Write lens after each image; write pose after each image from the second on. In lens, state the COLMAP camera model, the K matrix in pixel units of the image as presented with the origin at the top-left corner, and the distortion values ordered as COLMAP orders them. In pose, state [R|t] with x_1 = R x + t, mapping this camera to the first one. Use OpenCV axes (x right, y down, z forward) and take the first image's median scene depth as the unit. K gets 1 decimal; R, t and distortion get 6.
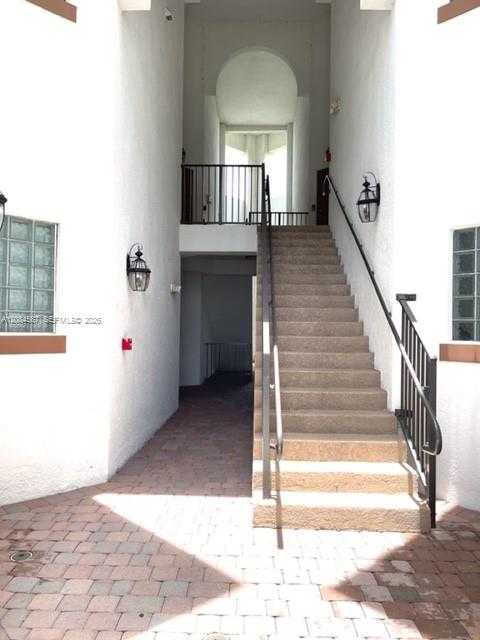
lens RADIAL K [[482.4, 0, 241.7], [0, 482.4, 320.8], [0, 0, 1]] dist [0.036875, -0.050262]
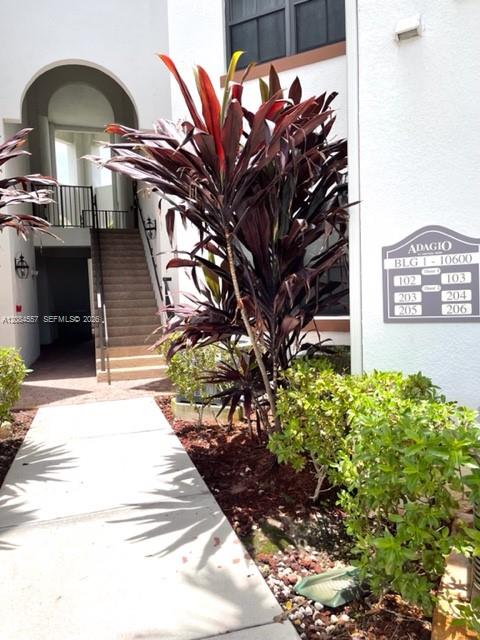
lens RADIAL K [[482.4, 0, 244.3], [0, 482.4, 326.4], [0, 0, 1]] dist [0.036875, -0.050262]
pose [[0.944031, -0.060126, 0.324331, -0.029215], [0.035701, 0.996095, 0.080746, -0.001135], [-0.327920, -0.064648, 0.942491, -0.829574]]
